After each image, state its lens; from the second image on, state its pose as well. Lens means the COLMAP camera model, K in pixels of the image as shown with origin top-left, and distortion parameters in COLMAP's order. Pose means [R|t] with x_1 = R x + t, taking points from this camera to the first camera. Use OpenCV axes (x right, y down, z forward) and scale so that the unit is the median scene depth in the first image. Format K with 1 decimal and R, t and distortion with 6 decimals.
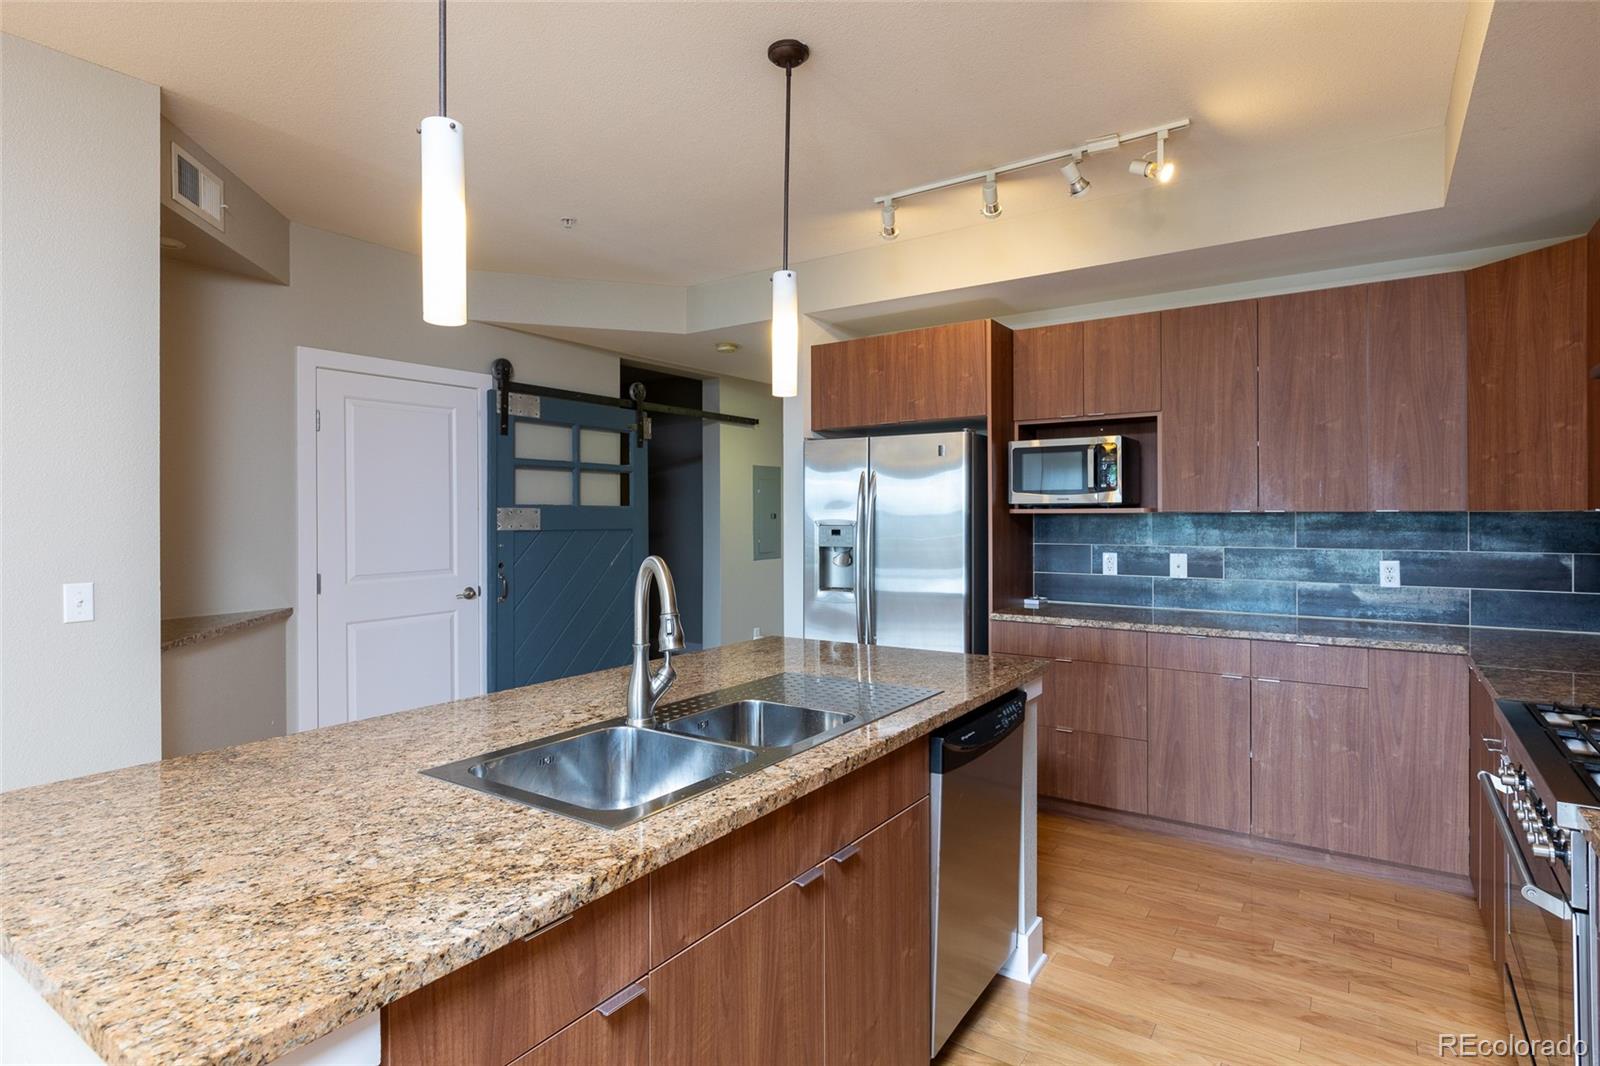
lens RADIAL K [[835.3, 0, 785.0], [0, 835.3, 510.3], [0, 0, 1]] dist [-0.000874, -0.000224]
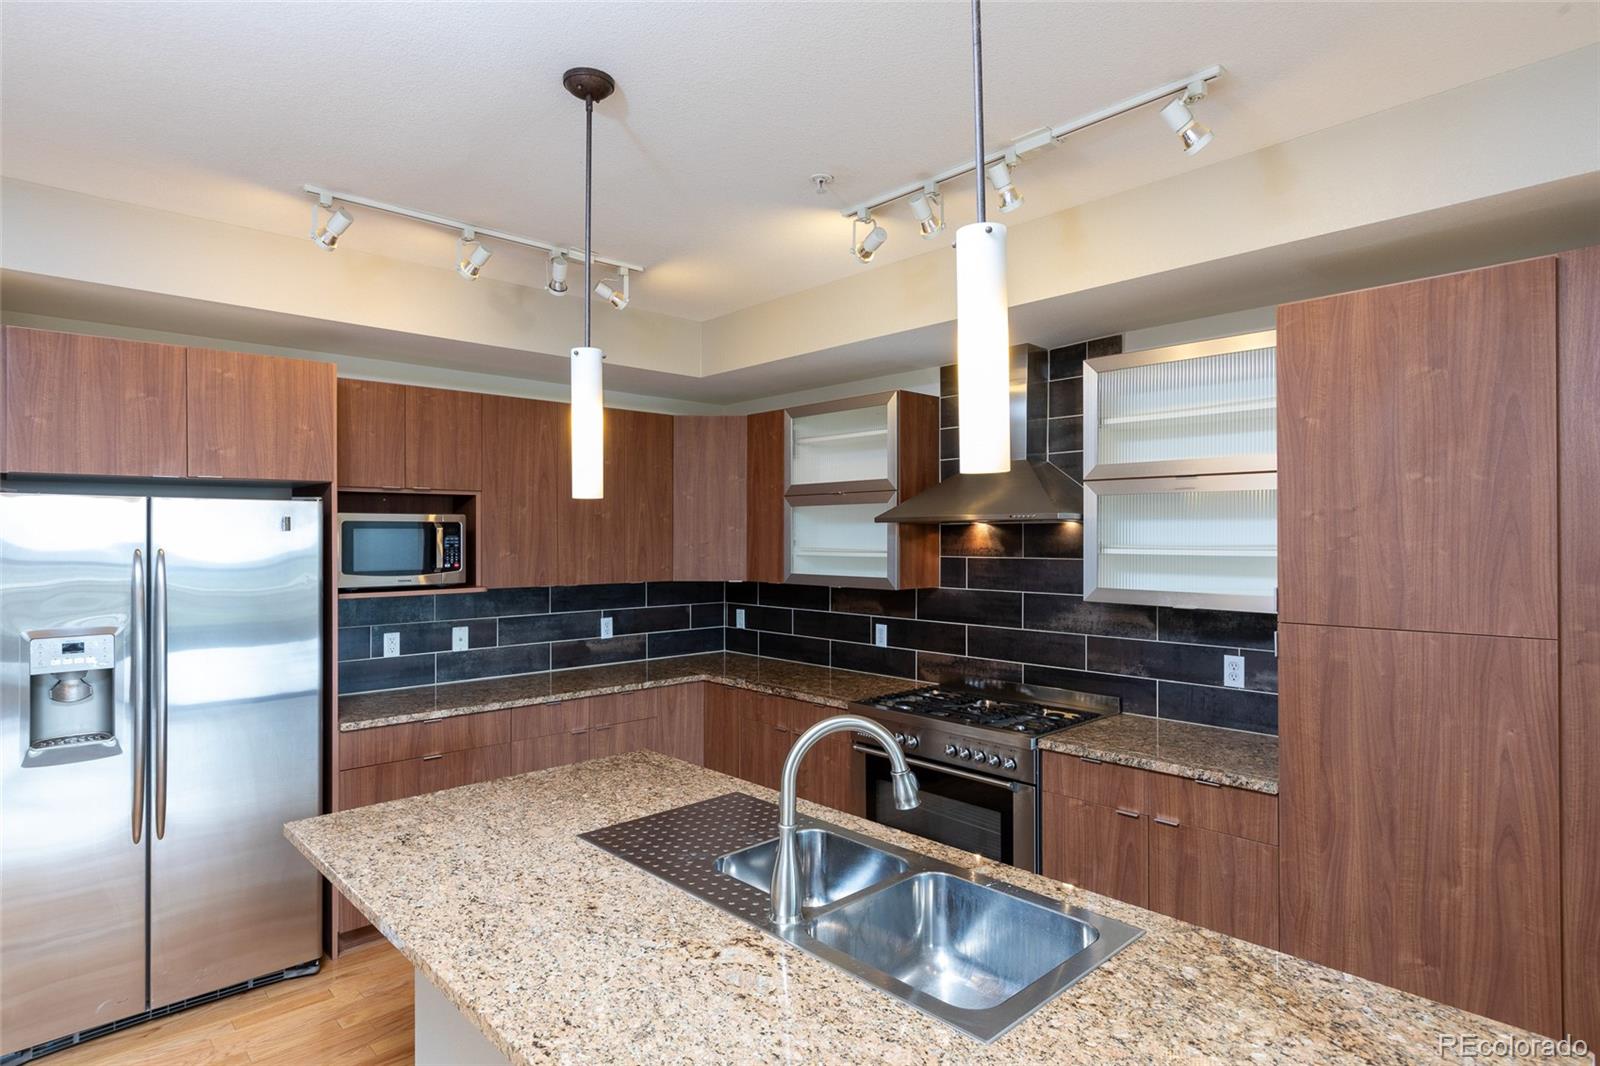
lens RADIAL K [[857.7, 0, 800.0], [0, 857.7, 533.0], [0, 0, 1]] dist [0.002127, -0.001166]
pose [[0.204389, 0.004883, 0.978878, -0.524962], [-0.004335, 0.999982, -0.004084, -0.067586], [-0.978880, -0.003409, 0.204407, 0.417054]]
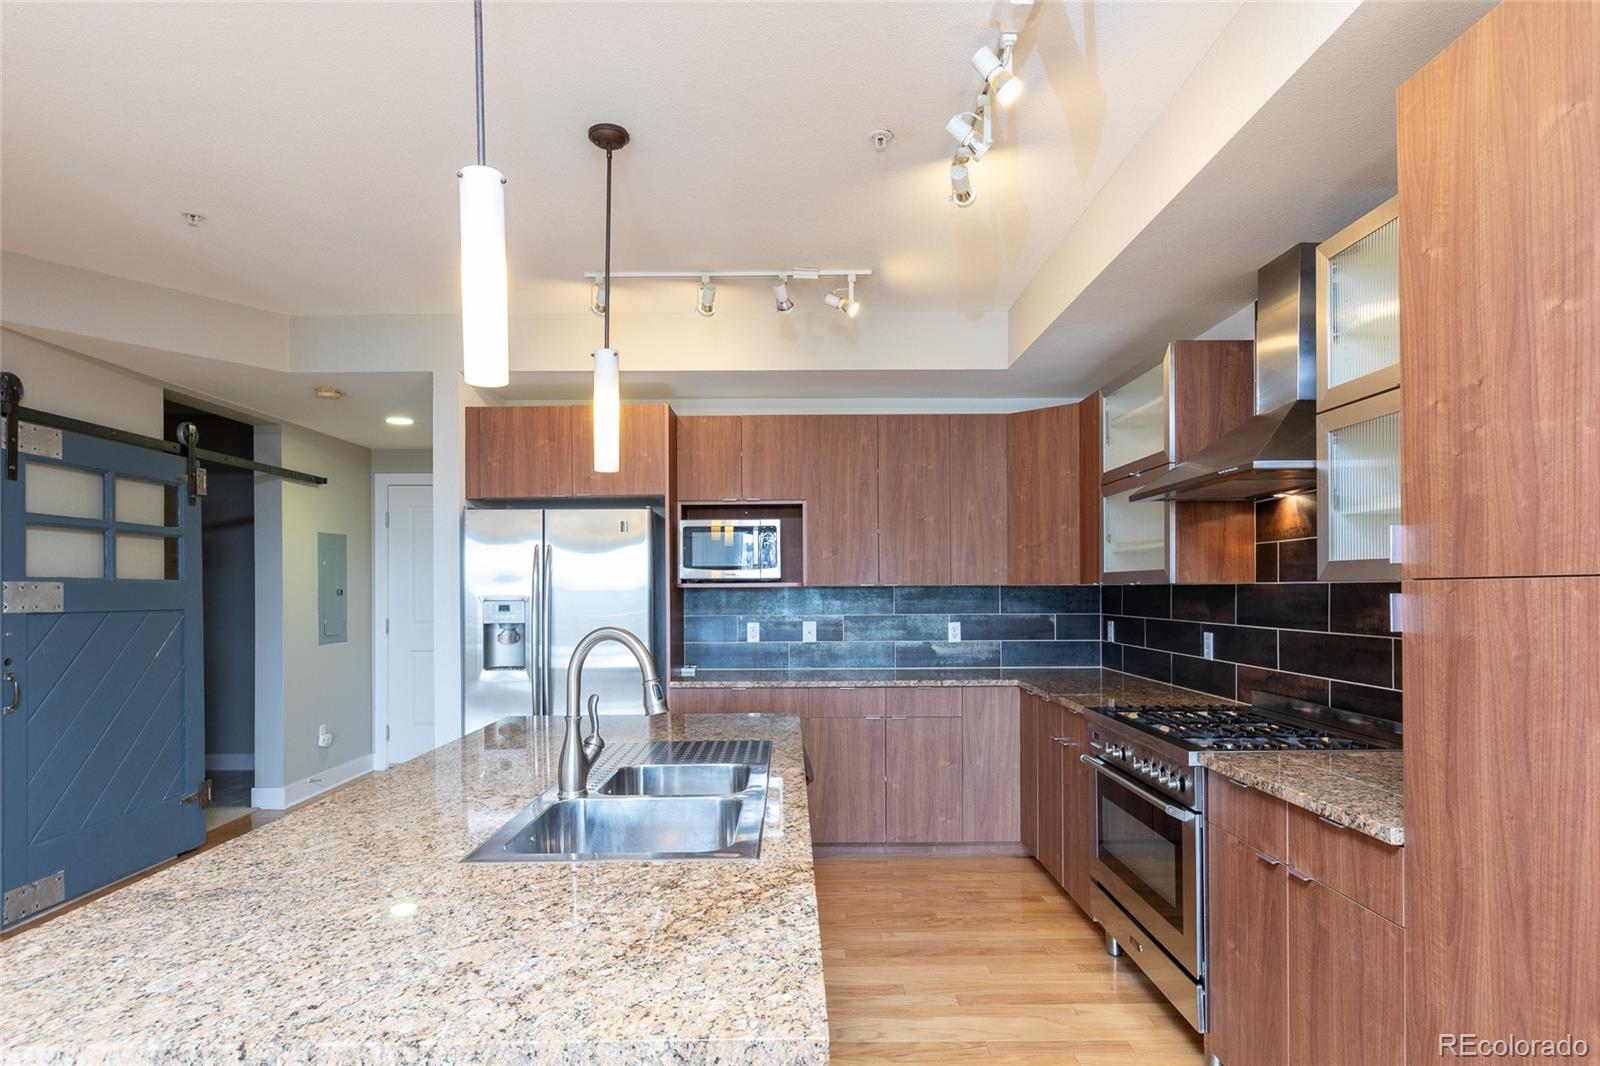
lens RADIAL K [[883.5, 0, 797.6], [0, 883.5, 584.0], [0, 0, 1]] dist [-0.000879, 0.000283]
pose [[0.816511, 0.000666, 0.577330, -0.289466], [0.001214, 0.999995, -0.002872, 0.002723], [-0.577329, 0.003046, 0.816506, -0.008922]]
